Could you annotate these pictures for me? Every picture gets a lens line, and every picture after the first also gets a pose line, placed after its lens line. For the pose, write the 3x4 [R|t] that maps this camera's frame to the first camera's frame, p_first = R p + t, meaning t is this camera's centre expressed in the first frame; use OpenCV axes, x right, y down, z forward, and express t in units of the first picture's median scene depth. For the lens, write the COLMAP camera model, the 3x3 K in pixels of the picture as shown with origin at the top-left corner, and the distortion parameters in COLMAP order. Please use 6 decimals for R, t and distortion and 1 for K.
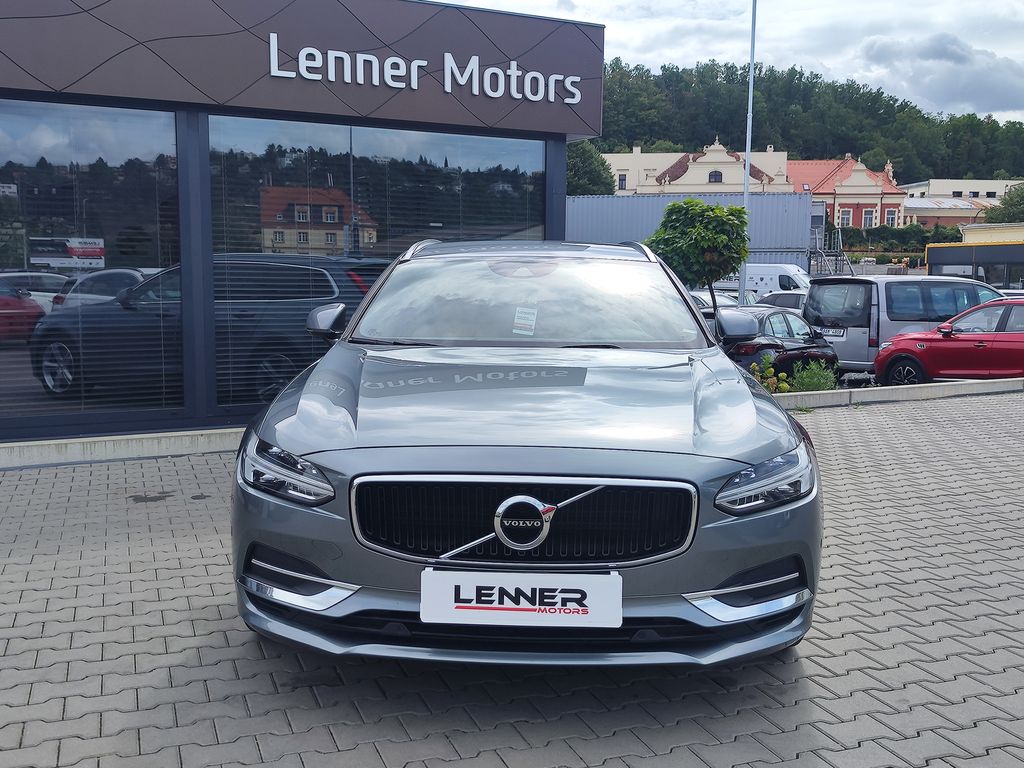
lens RADIAL K [[1029.9, 0, 492.8], [0, 1029.9, 396.5], [0, 0, 1]] dist [0.009211, -0.005091]
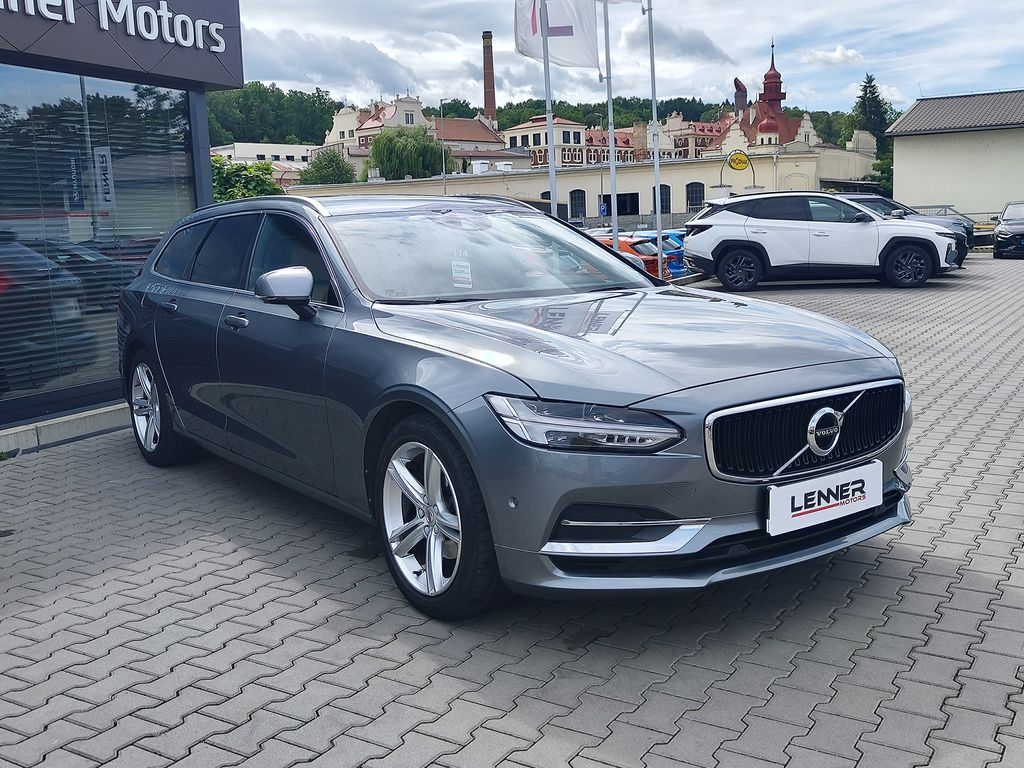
lens RADIAL K [[1031.6, 0, 510.4], [0, 1031.6, 380.9], [0, 0, 1]] dist [0.007688, -0.024528]
pose [[0.782081, -0.123695, 0.610777, -0.355119], [0.111290, 0.992070, 0.058412, -0.015066], [-0.613159, 0.022291, 0.789645, 0.114582]]
